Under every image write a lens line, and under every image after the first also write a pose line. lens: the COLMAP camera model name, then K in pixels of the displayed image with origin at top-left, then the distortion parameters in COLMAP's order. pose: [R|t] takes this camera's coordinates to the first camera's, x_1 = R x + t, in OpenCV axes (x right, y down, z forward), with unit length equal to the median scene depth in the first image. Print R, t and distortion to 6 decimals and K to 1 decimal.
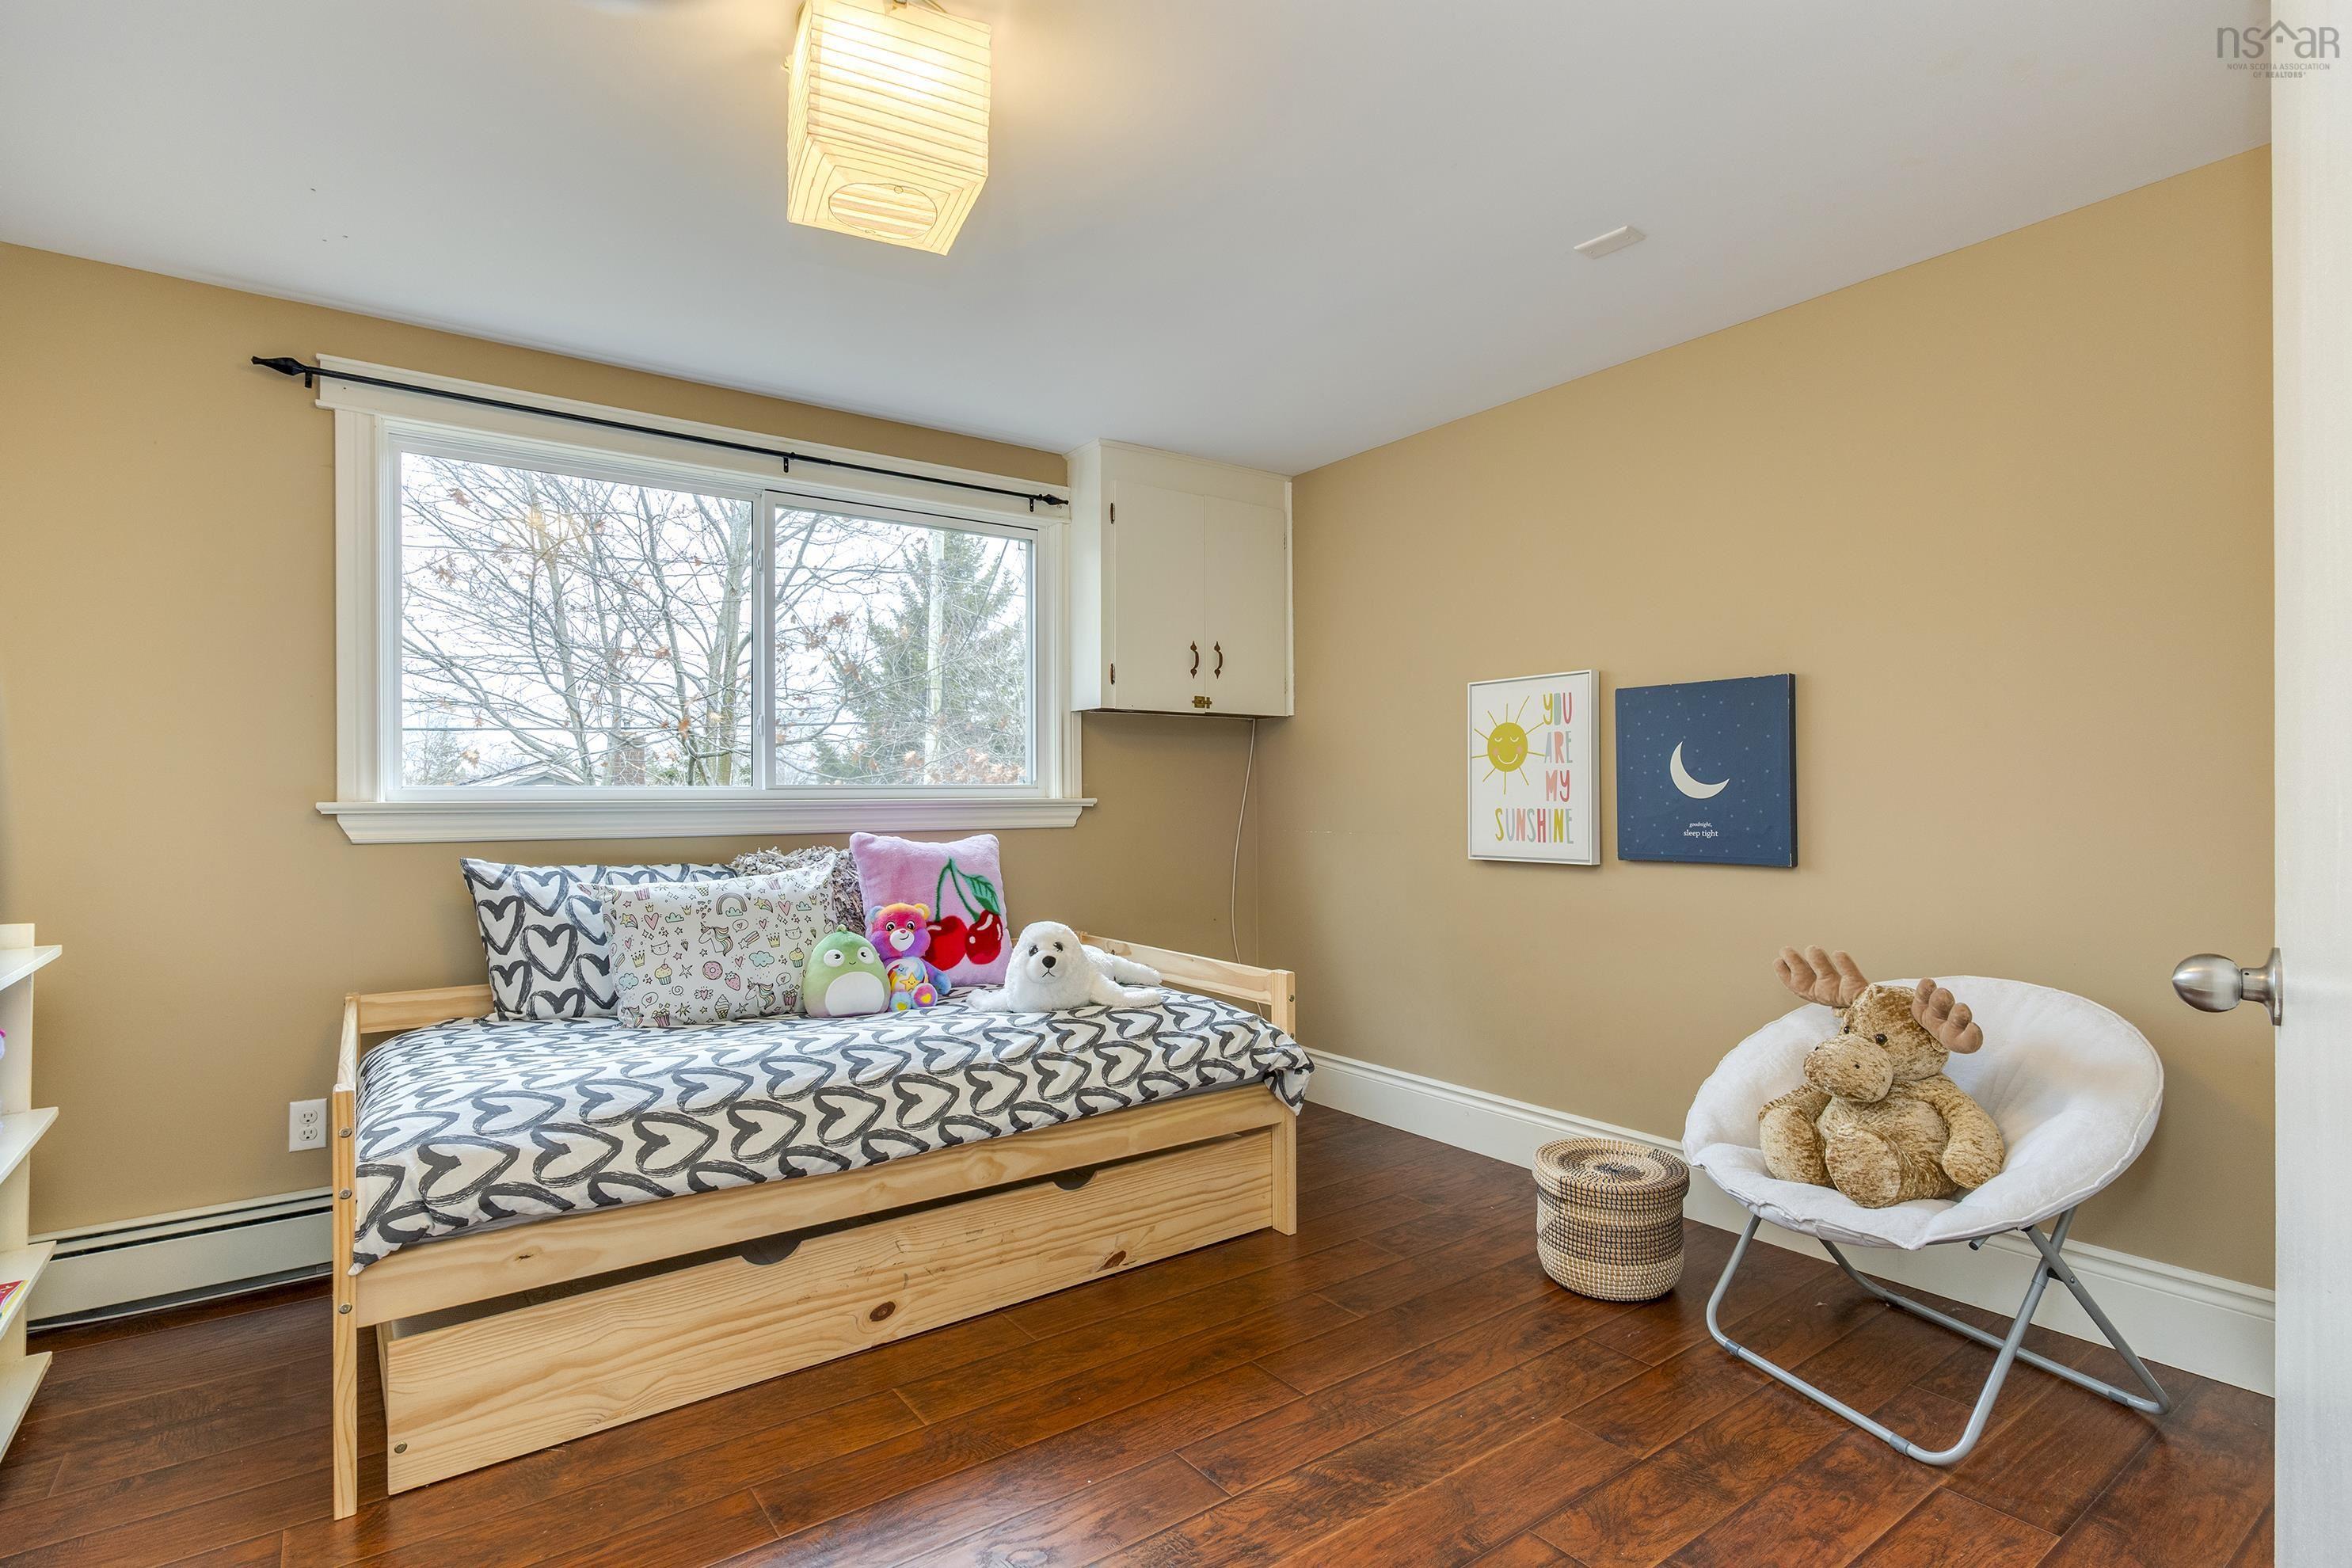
lens RADIAL K [[1171.6, 0, 1189.3], [0, 1171.6, 787.5], [0, 0, 1]] dist [0.001005, 0.002217]
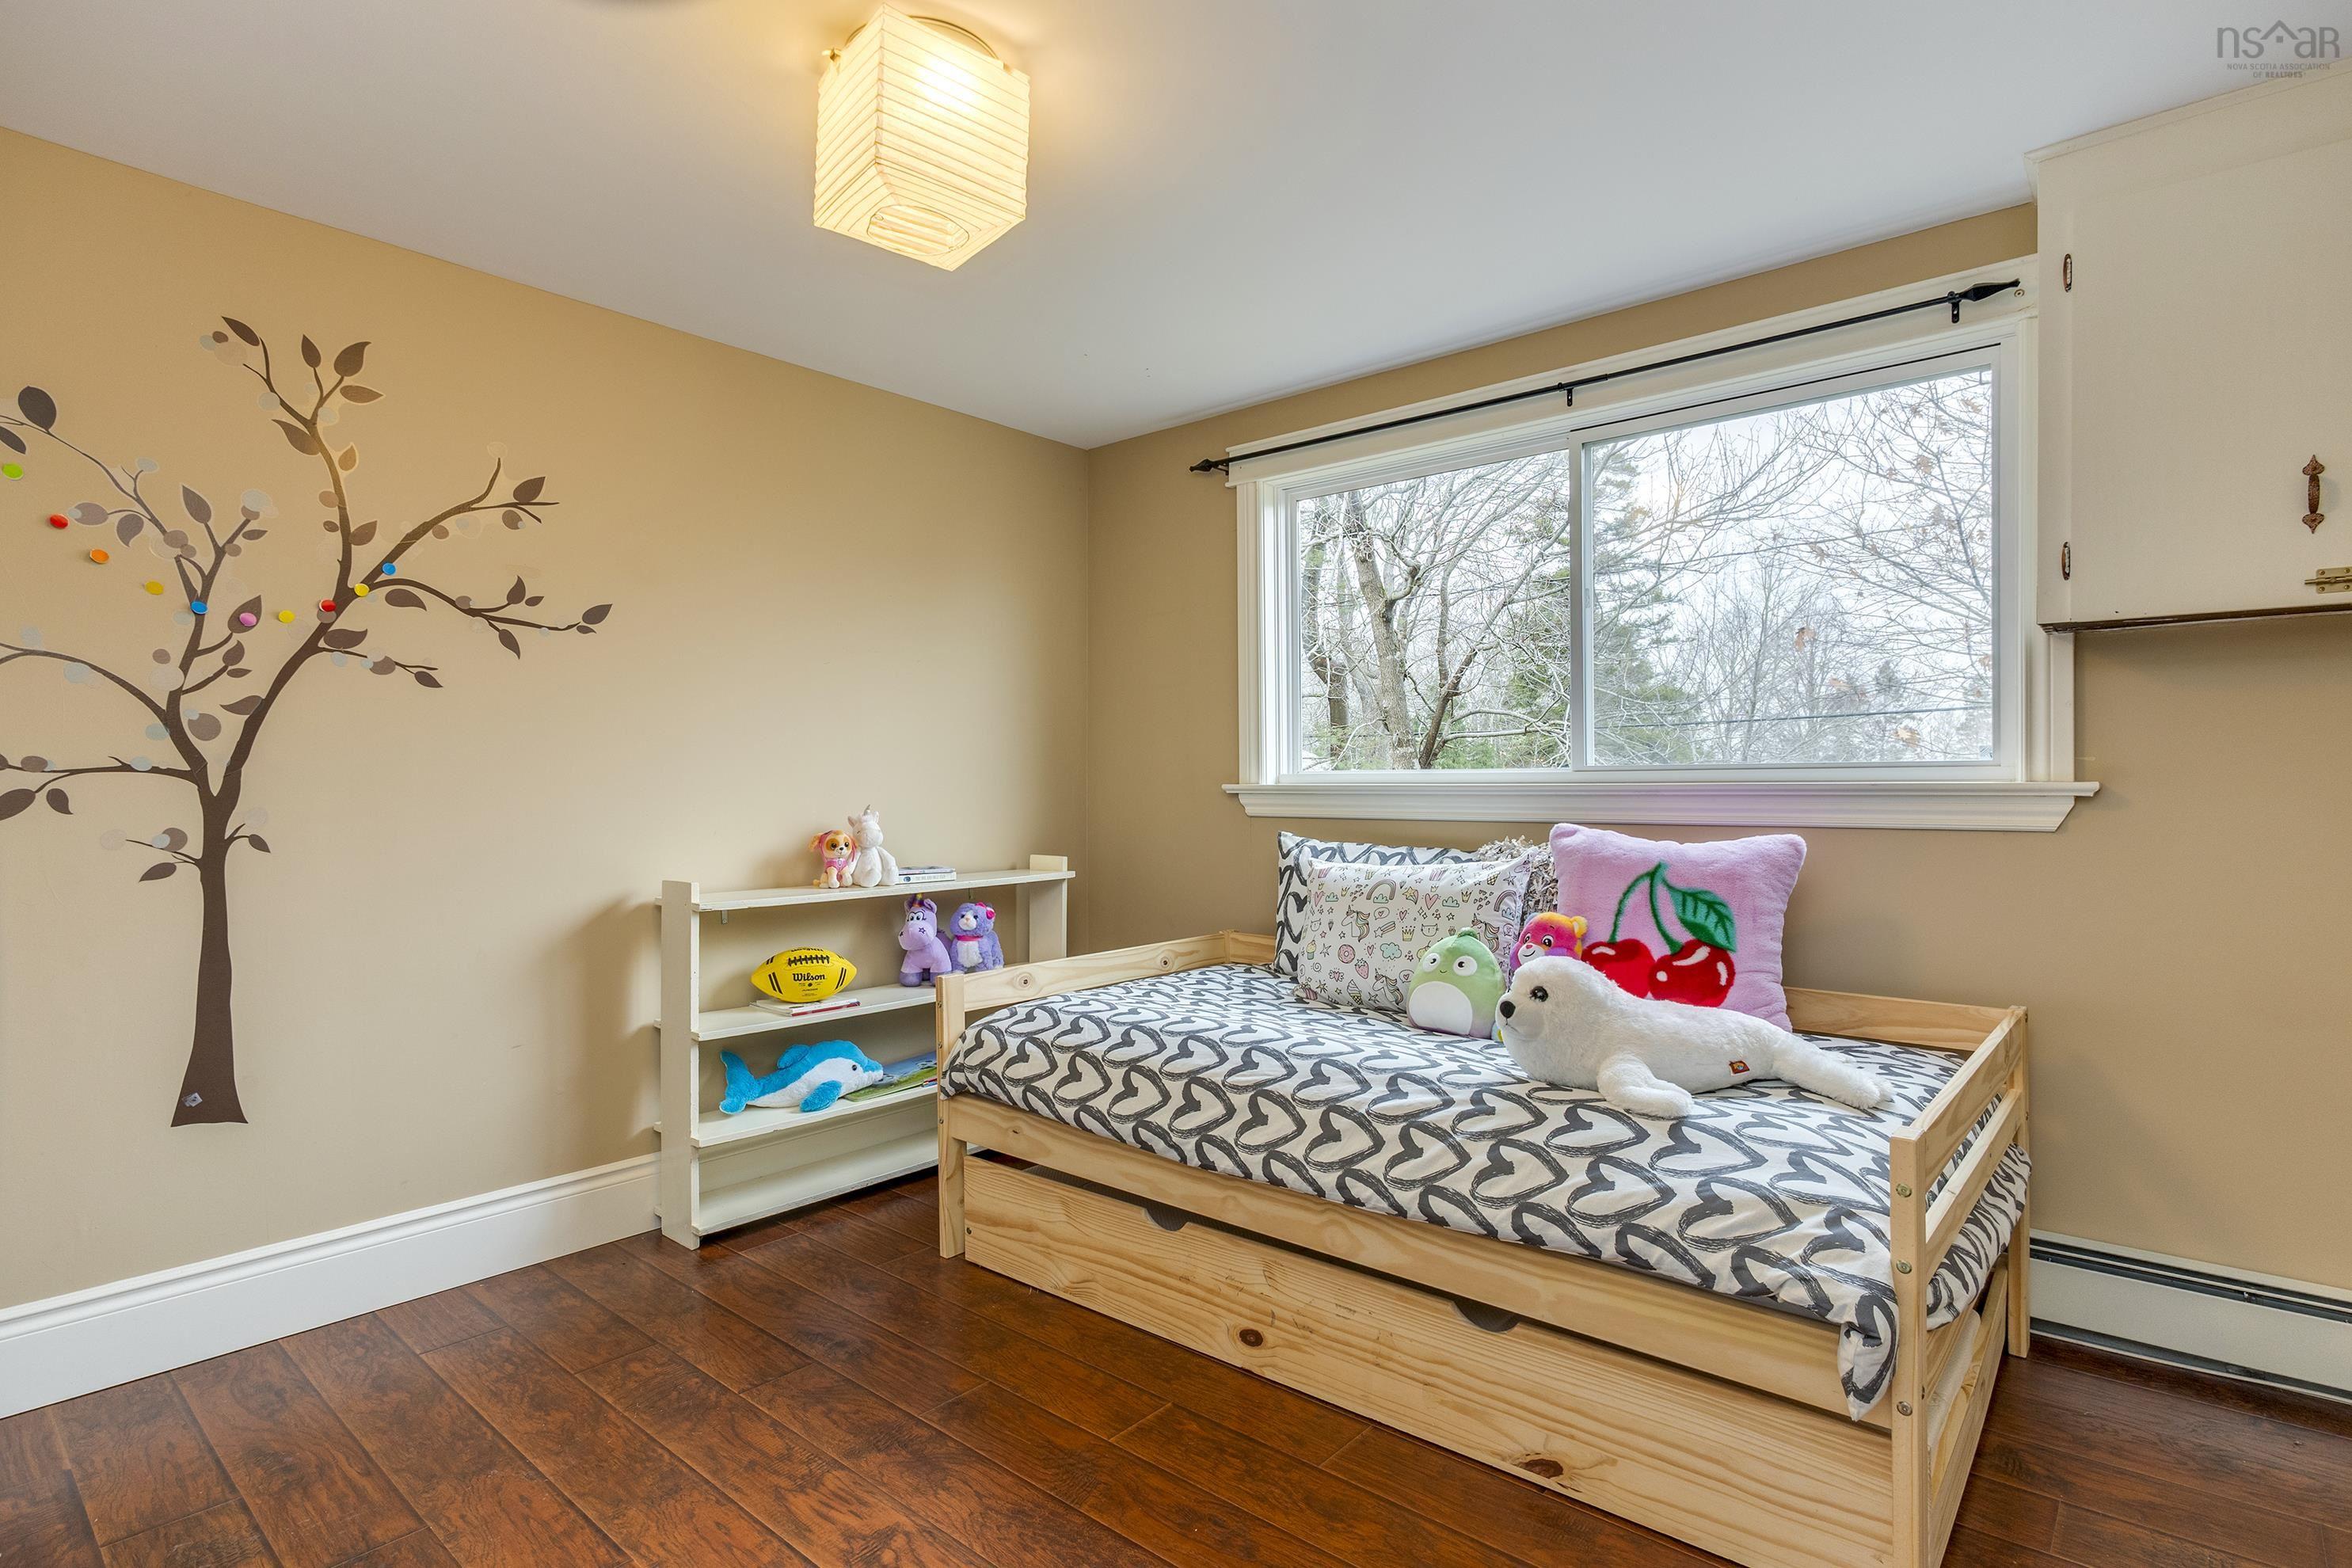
lens RADIAL K [[1171.6, 0, 1189.3], [0, 1171.6, 787.5], [0, 0, 1]] dist [0.001005, 0.002217]
pose [[0.225880, 0.008018, -0.974122, 0.530118], [0.011479, 0.999875, 0.010891, 0.001012], [0.974088, -0.013642, 0.225760, 0.632618]]
